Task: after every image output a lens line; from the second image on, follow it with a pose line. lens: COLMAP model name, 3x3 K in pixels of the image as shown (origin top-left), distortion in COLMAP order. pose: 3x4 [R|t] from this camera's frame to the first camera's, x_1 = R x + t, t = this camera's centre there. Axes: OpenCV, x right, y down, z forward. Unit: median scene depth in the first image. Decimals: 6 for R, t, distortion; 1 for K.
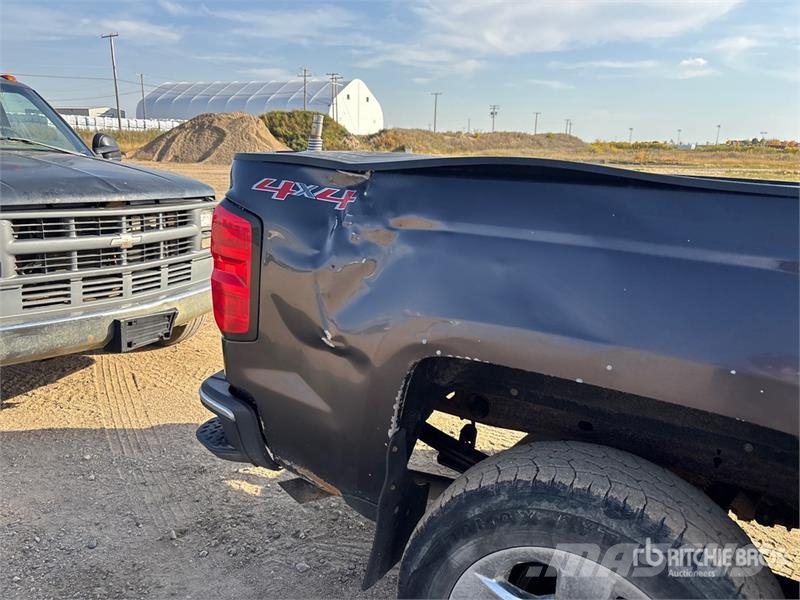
lens RADIAL K [[599.0, 0, 399.4], [0, 599.0, 298.5], [0, 0, 1]] dist [0.012987, -0.002279]
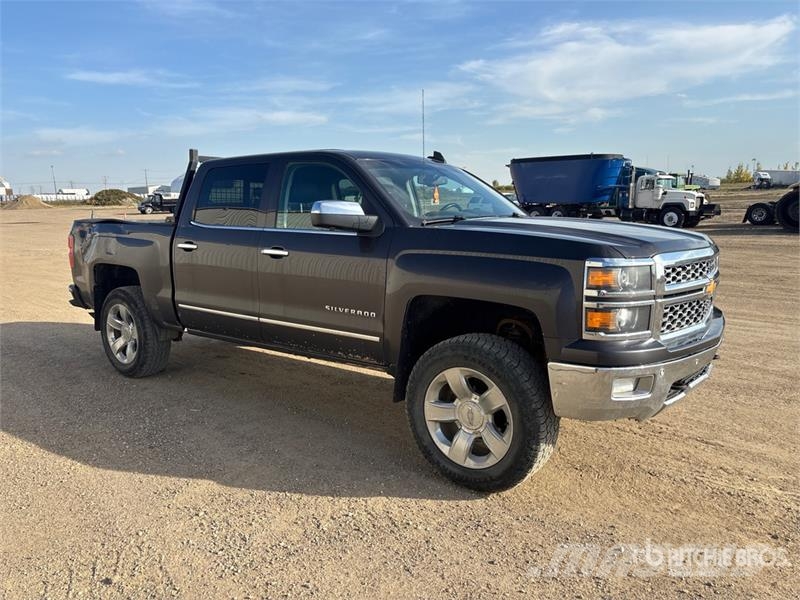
lens RADIAL K [[595.6, 0, 390.8], [0, 595.6, 302.6], [0, 0, 1]] dist [0.009414, -0.000847]
pose [[0.986115, -0.024479, -0.164247, 2.014889], [0.010728, 0.996400, -0.084094, 0.538352], [0.165714, 0.081164, 0.982828, -2.035303]]
